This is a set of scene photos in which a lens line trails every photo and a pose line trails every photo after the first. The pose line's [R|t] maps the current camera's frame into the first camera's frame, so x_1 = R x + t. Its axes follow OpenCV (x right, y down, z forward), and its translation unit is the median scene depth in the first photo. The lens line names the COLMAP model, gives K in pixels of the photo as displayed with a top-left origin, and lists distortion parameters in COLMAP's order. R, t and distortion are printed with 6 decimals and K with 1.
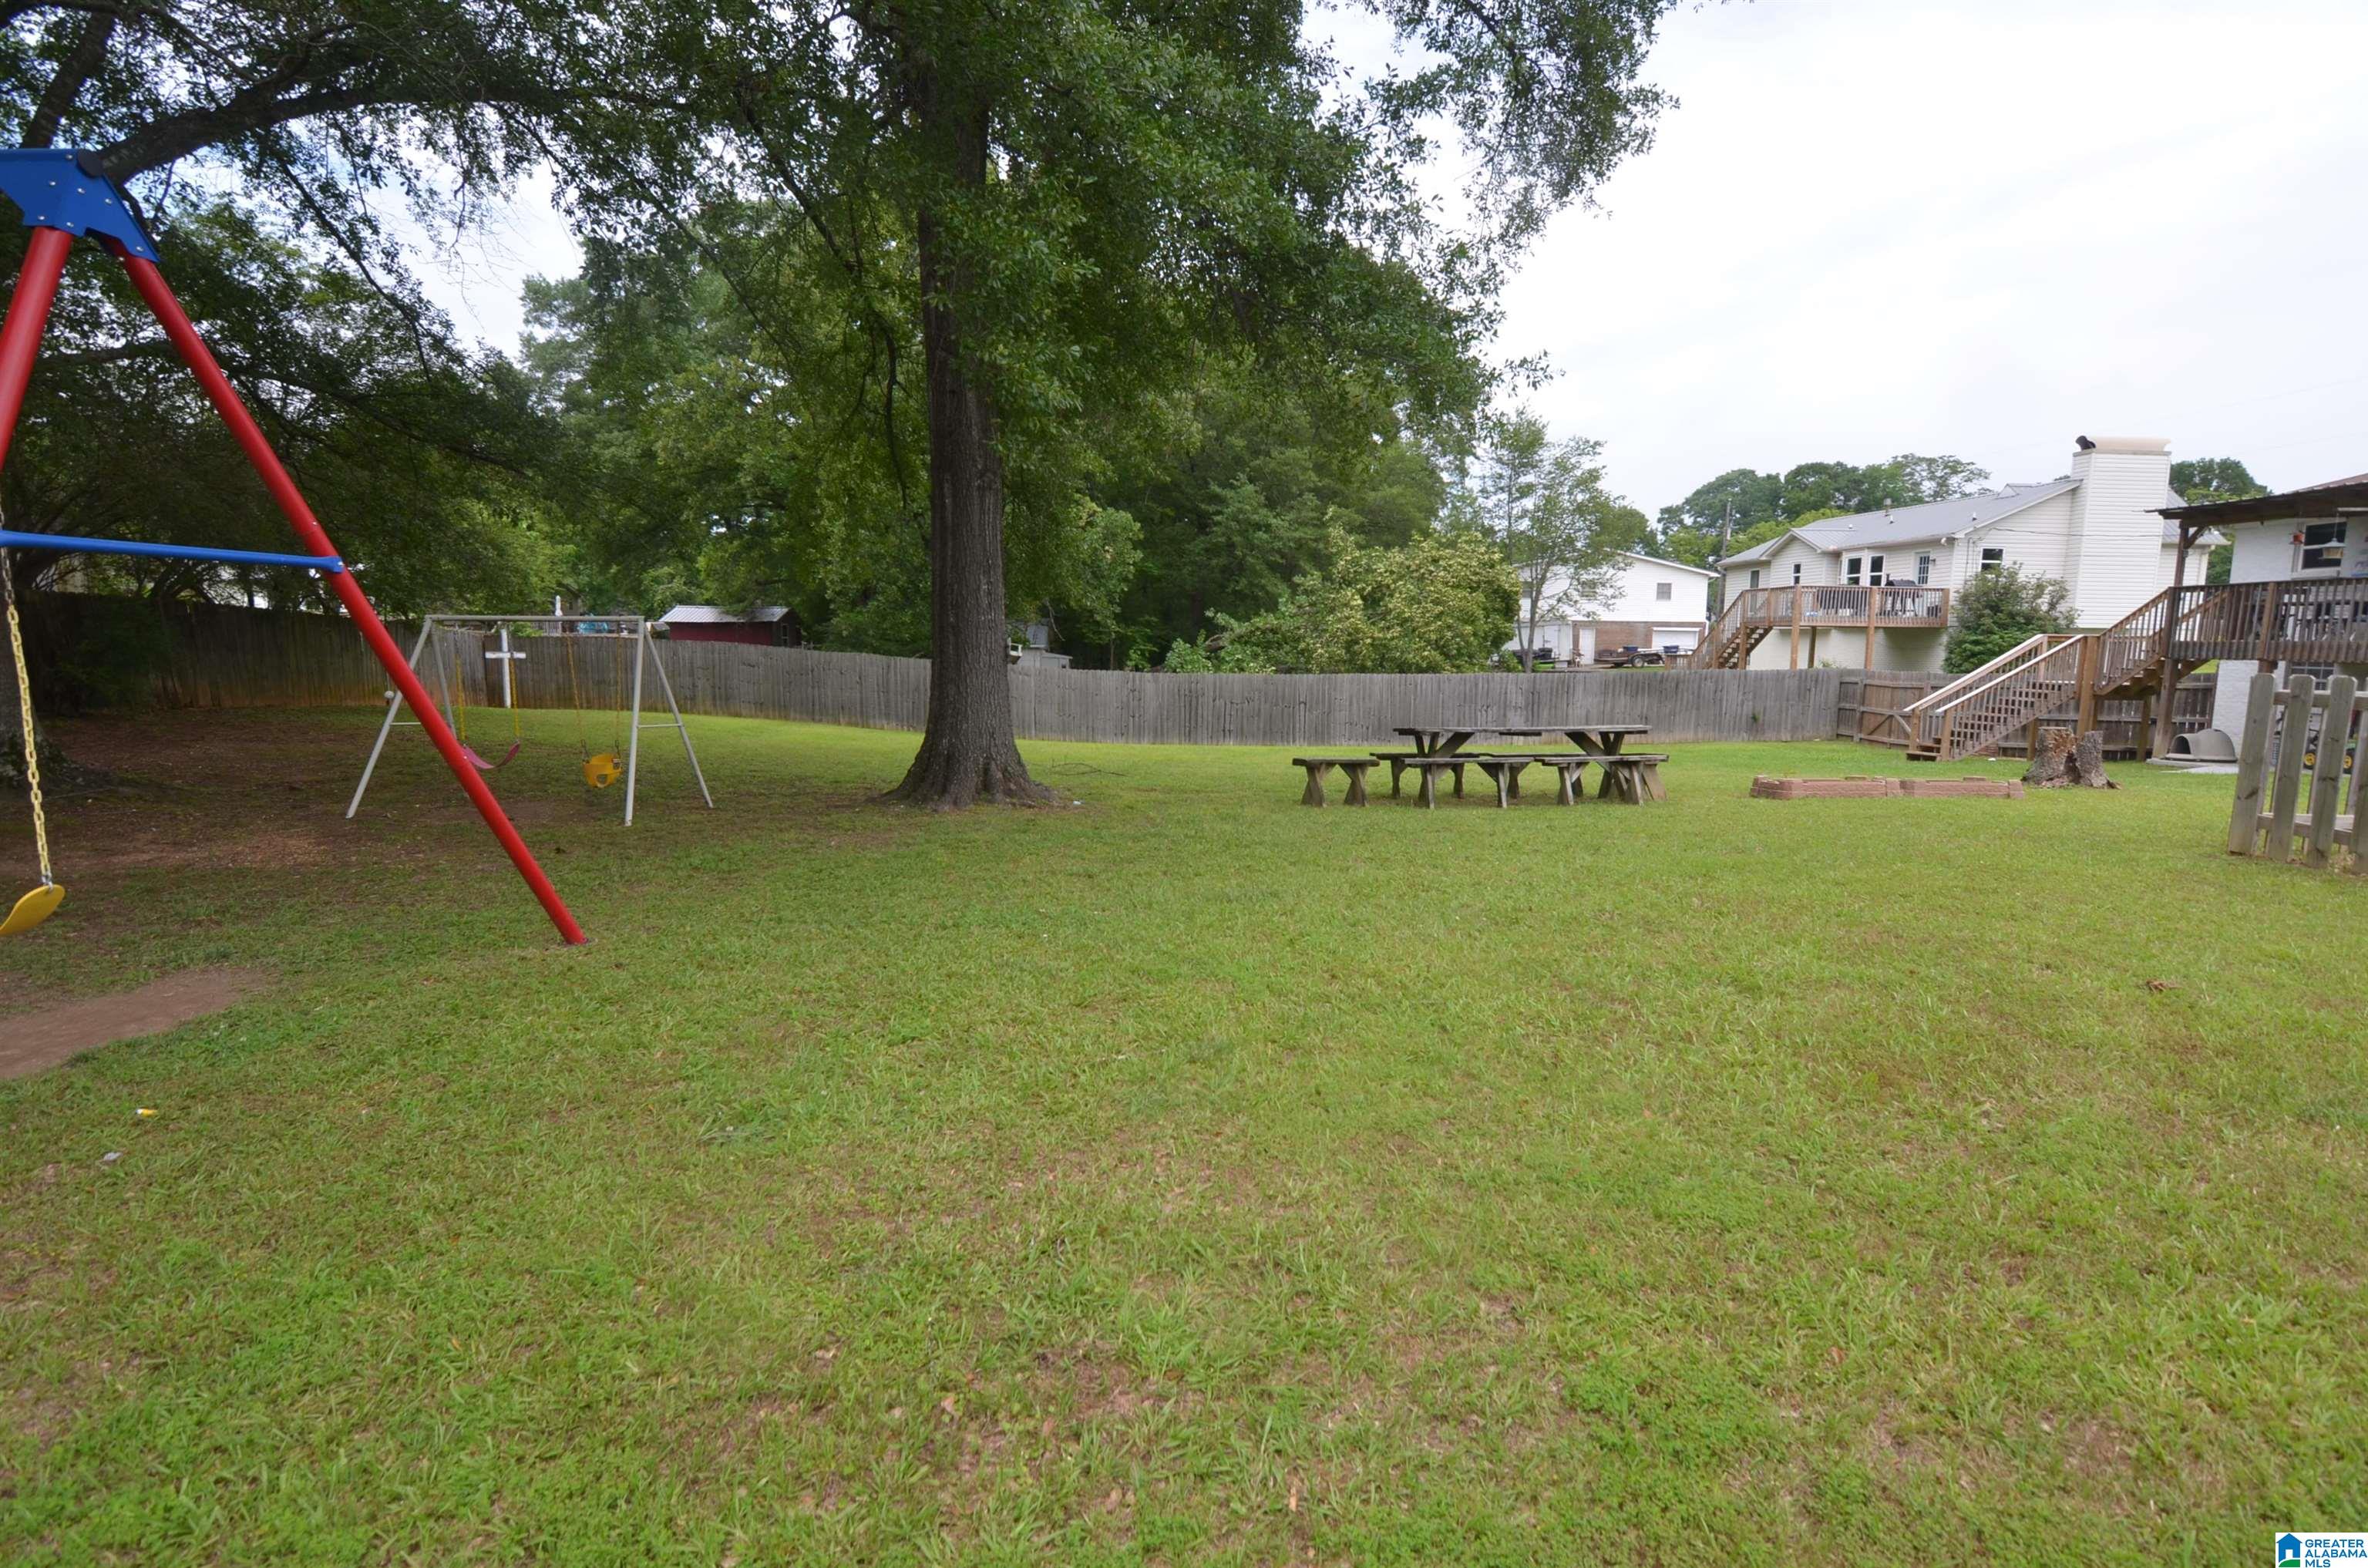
lens RADIAL K [[1148.3, 0, 1180.5], [0, 1148.3, 784.3], [0, 0, 1]] dist [-0.032422, 0.010962]
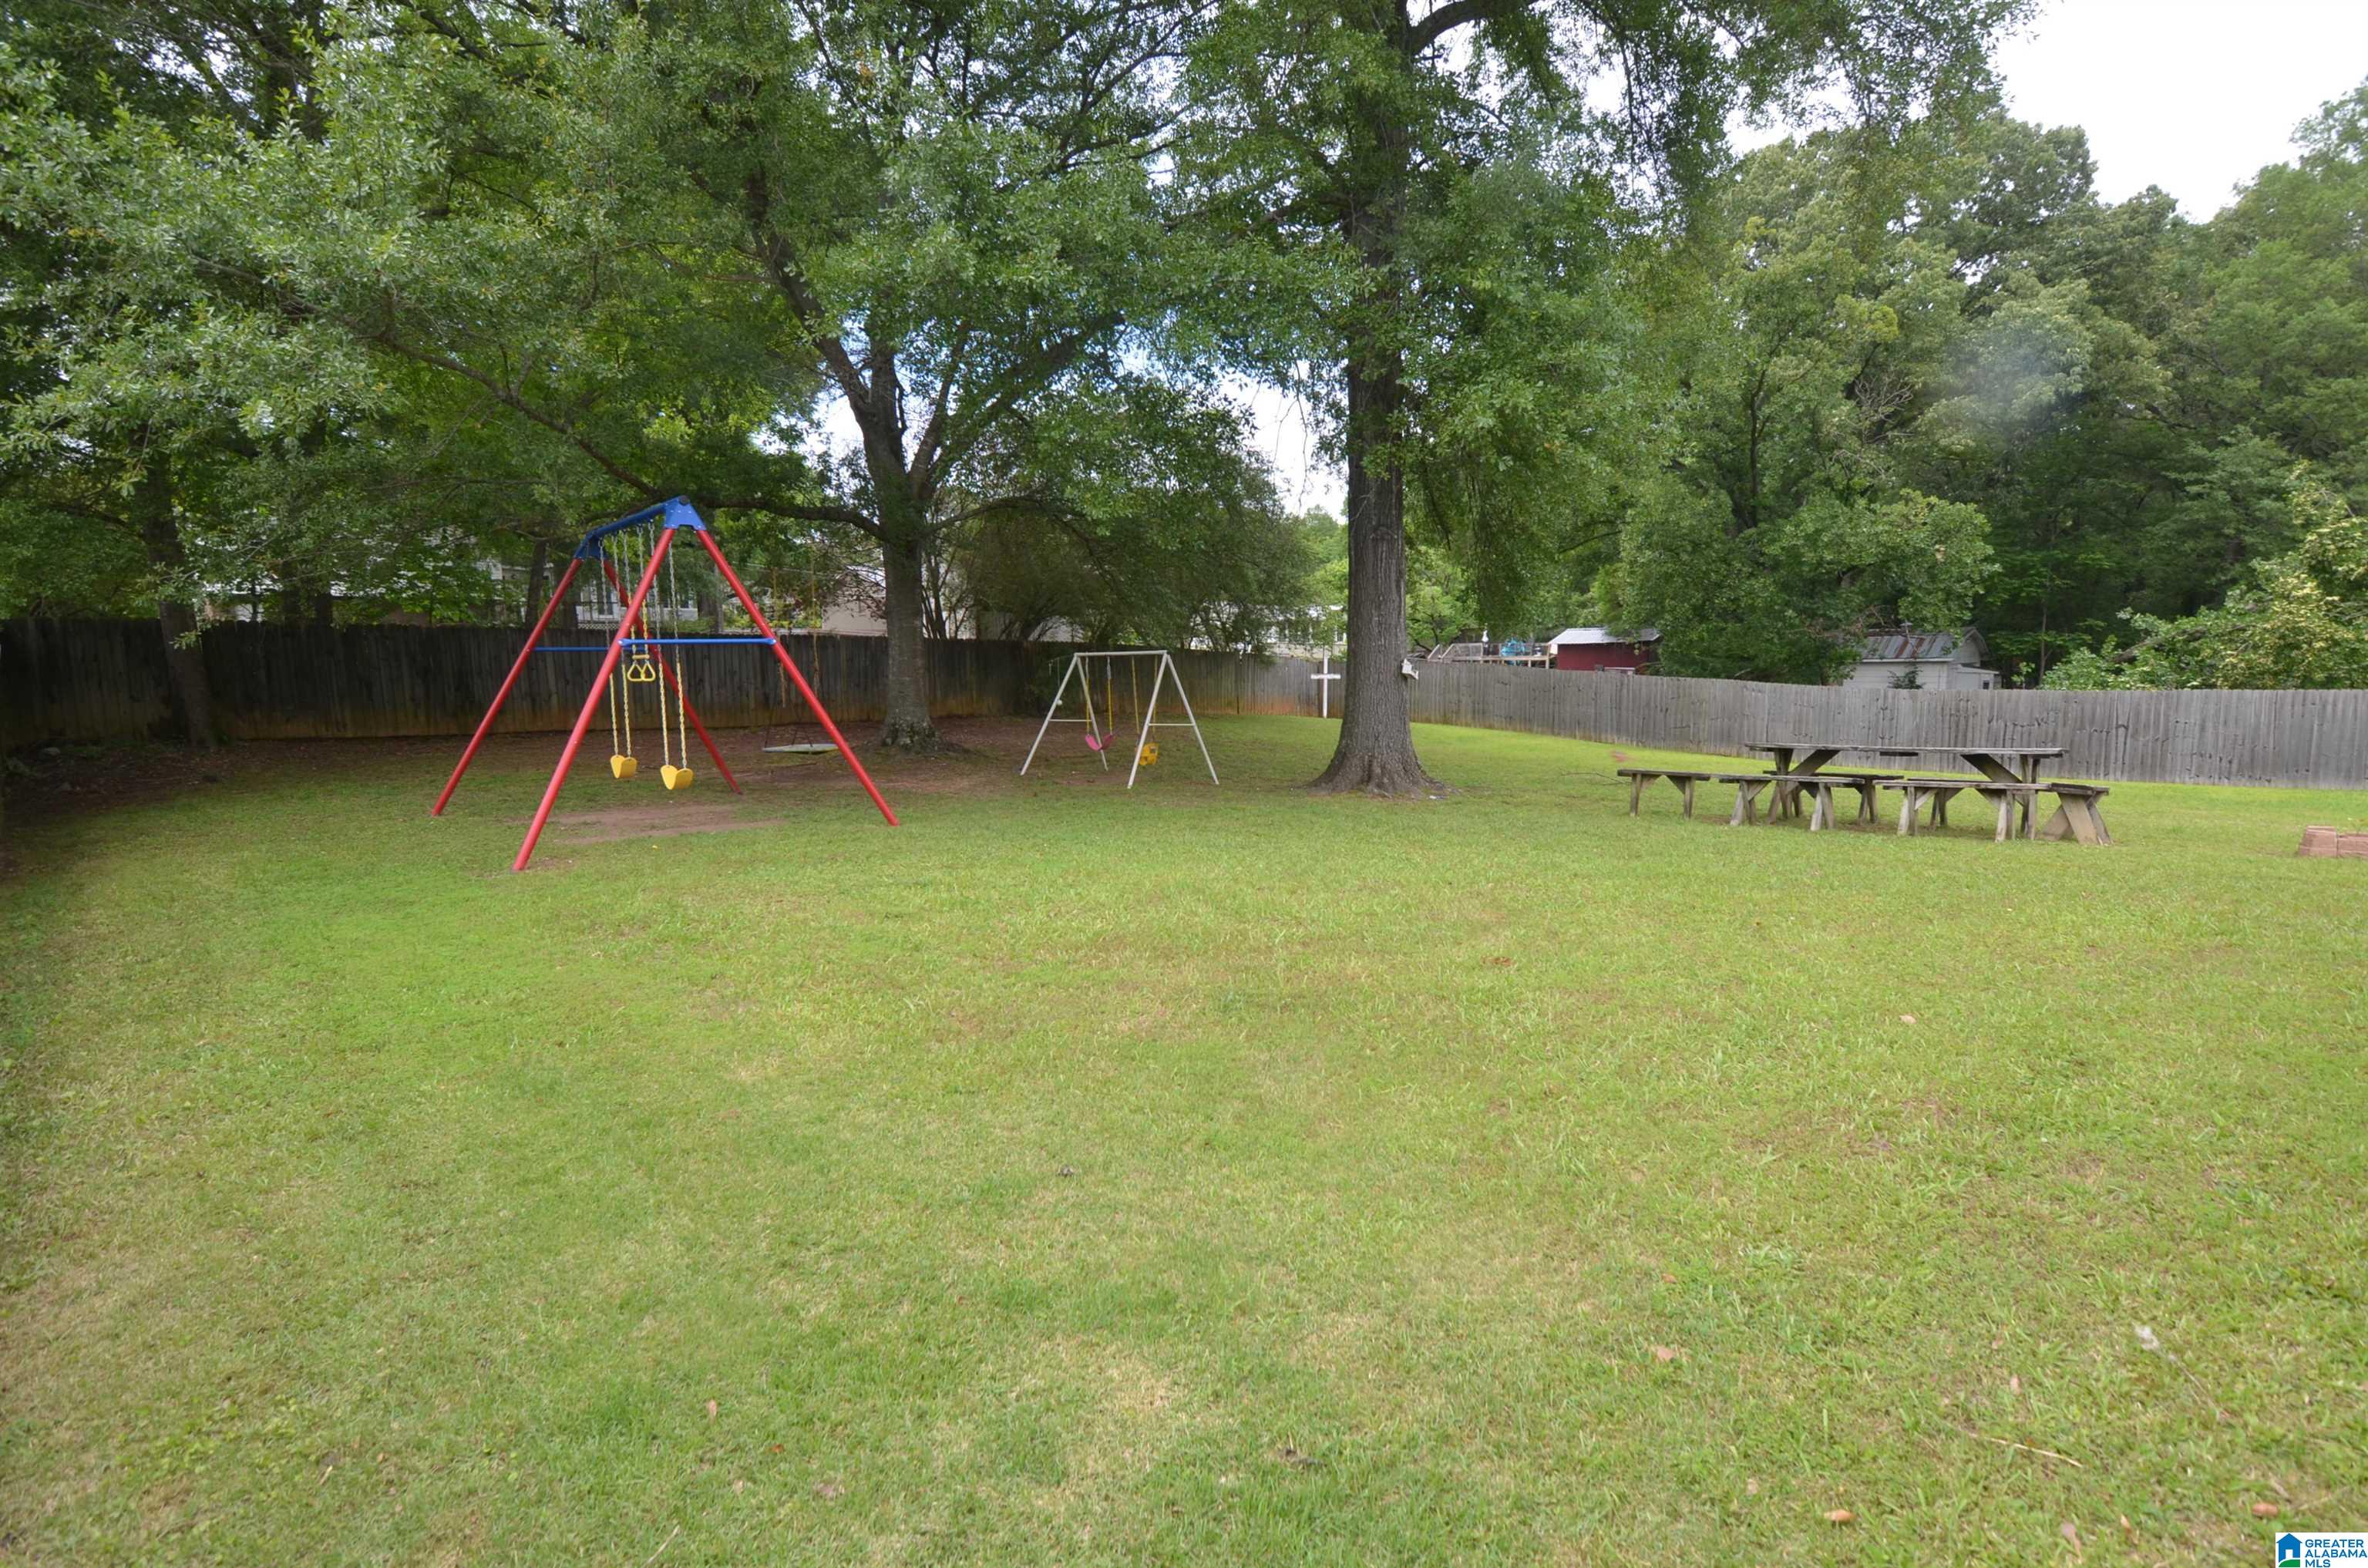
lens RADIAL K [[1148.3, 0, 1186.8], [0, 1148.3, 781.9], [0, 0, 1]] dist [-0.032422, 0.010962]
pose [[0.687947, 0.053196, -0.723808, 0.189586], [-0.066716, 0.997723, 0.009918, 0.001881], [0.722688, 0.041467, 0.689930, -0.000205]]
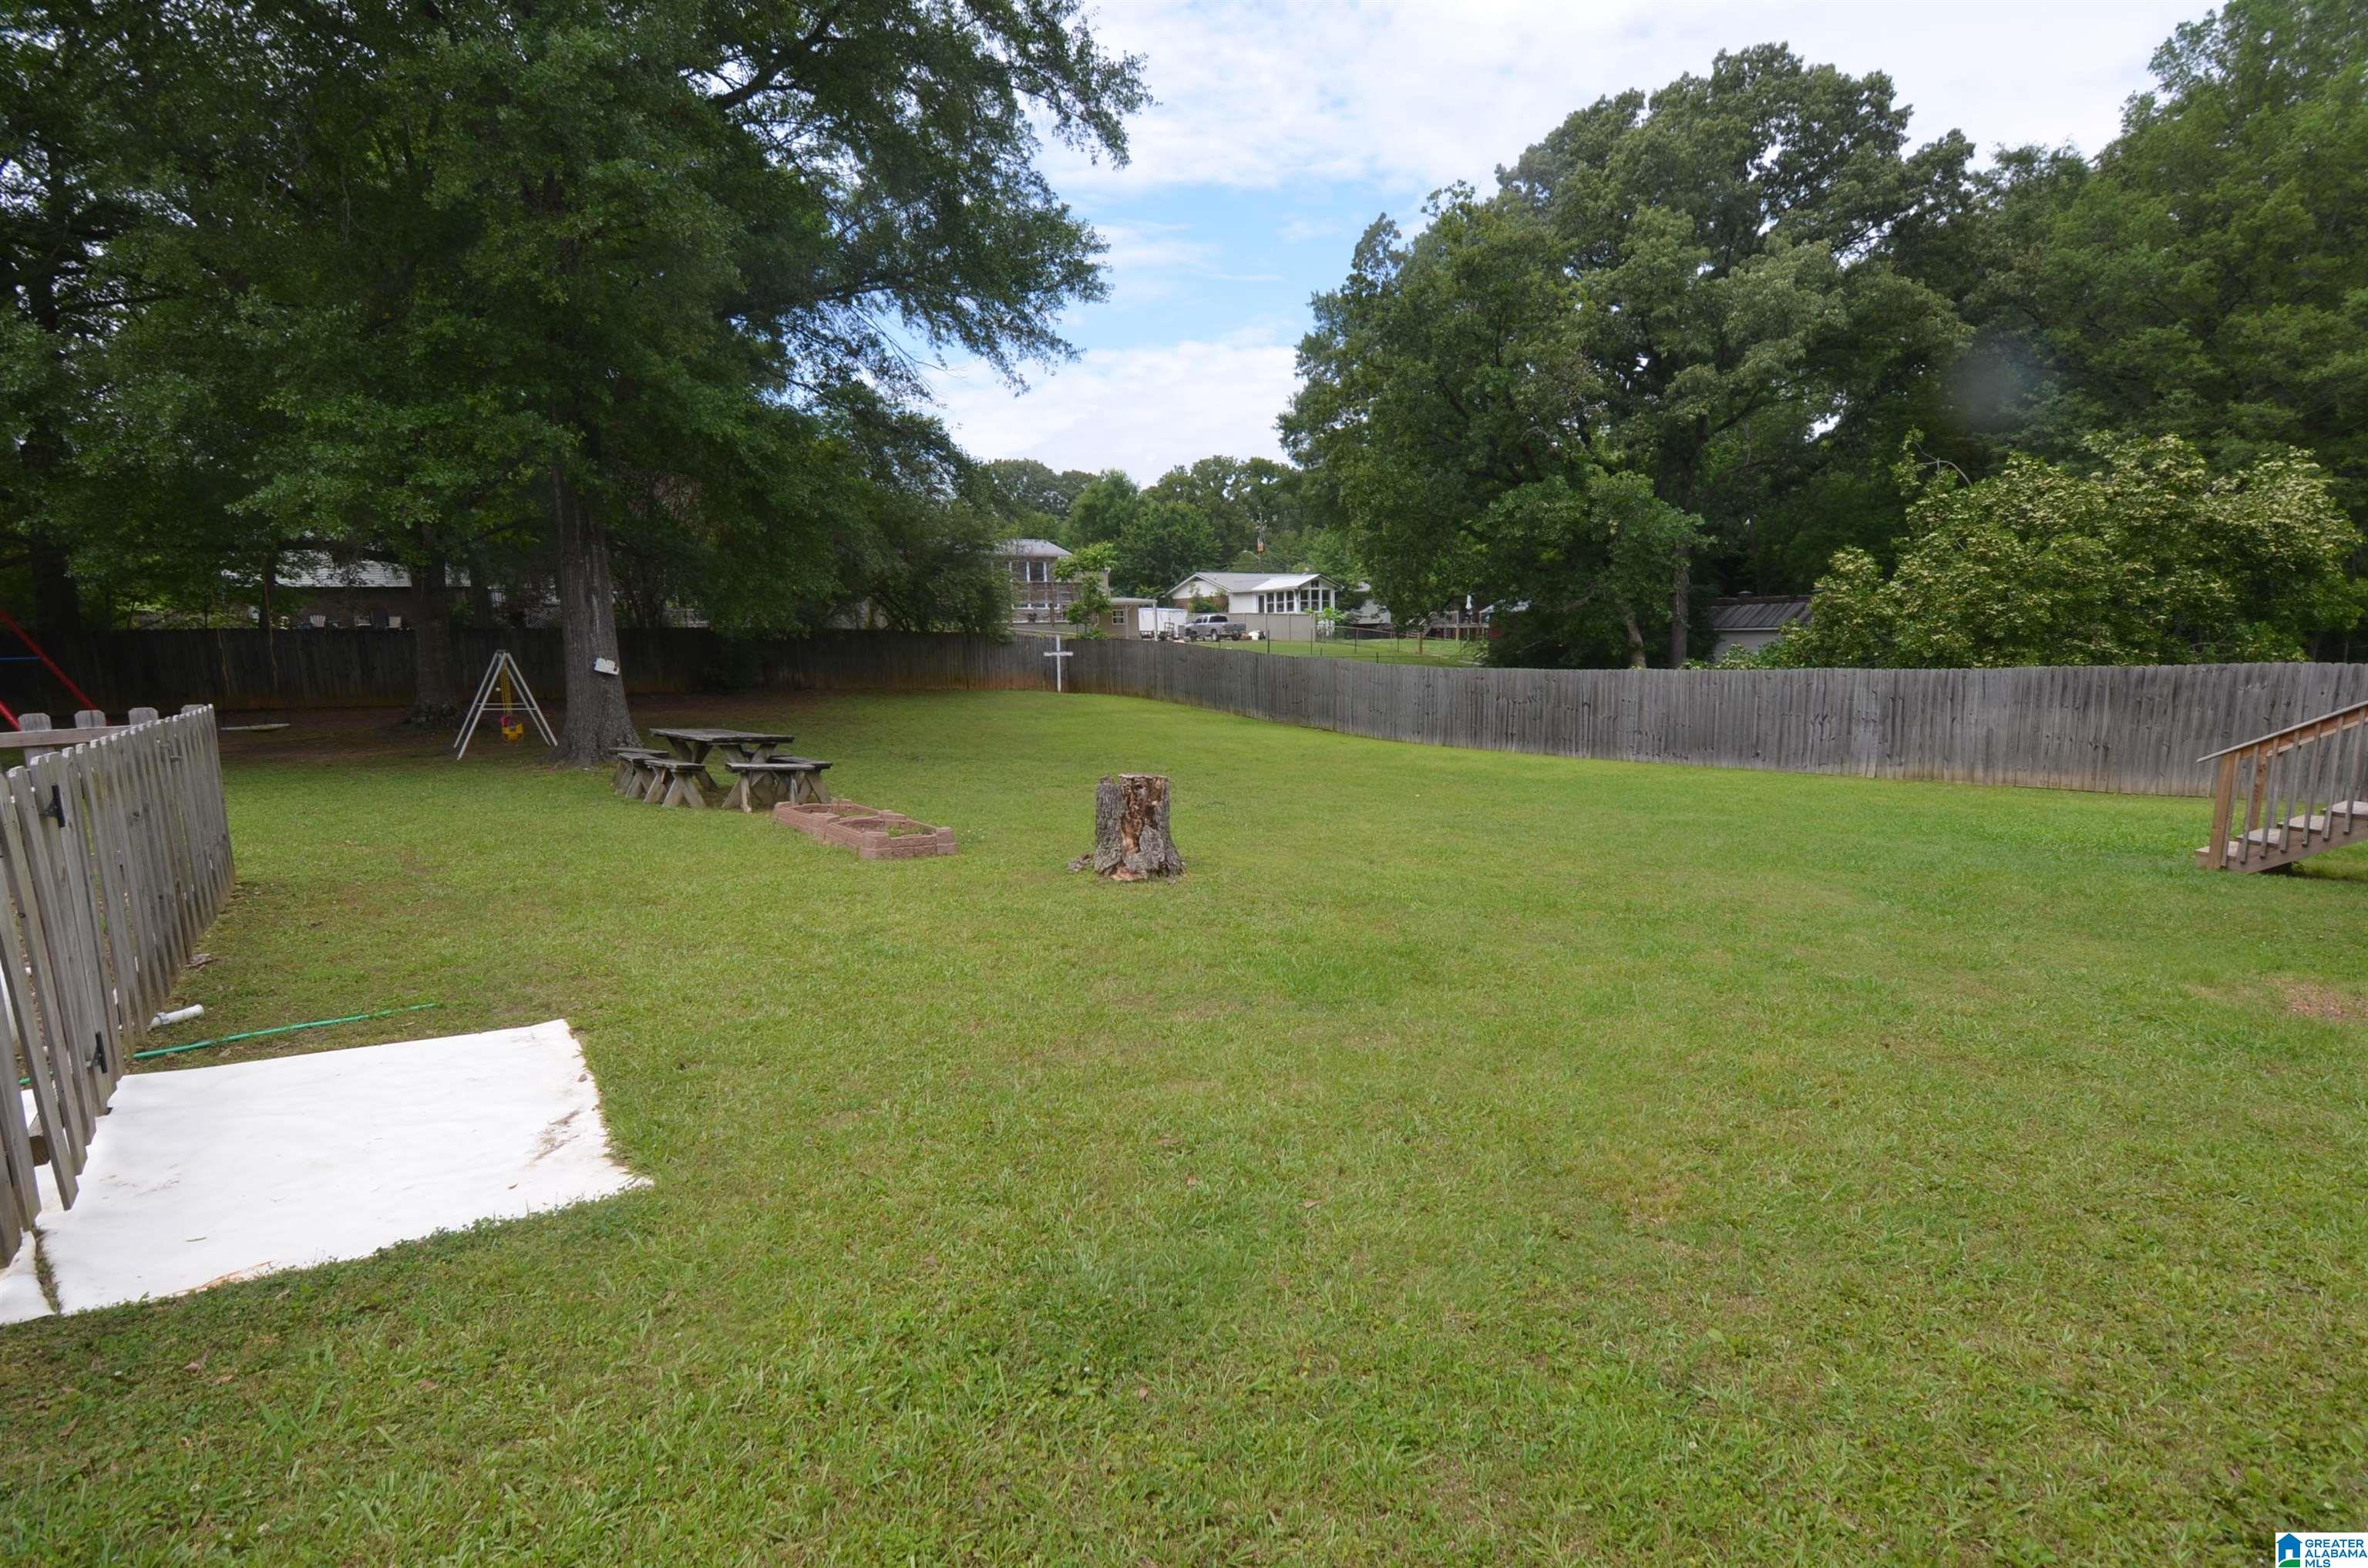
lens RADIAL K [[1148.3, 0, 1185.9], [0, 1148.3, 780.5], [0, 0, 1]] dist [-0.032422, 0.010962]
pose [[0.582733, 0.081172, -0.808600, 0.503757], [-0.069088, 0.996345, 0.050229, -0.032034], [0.809722, 0.026594, 0.586211, 0.242380]]
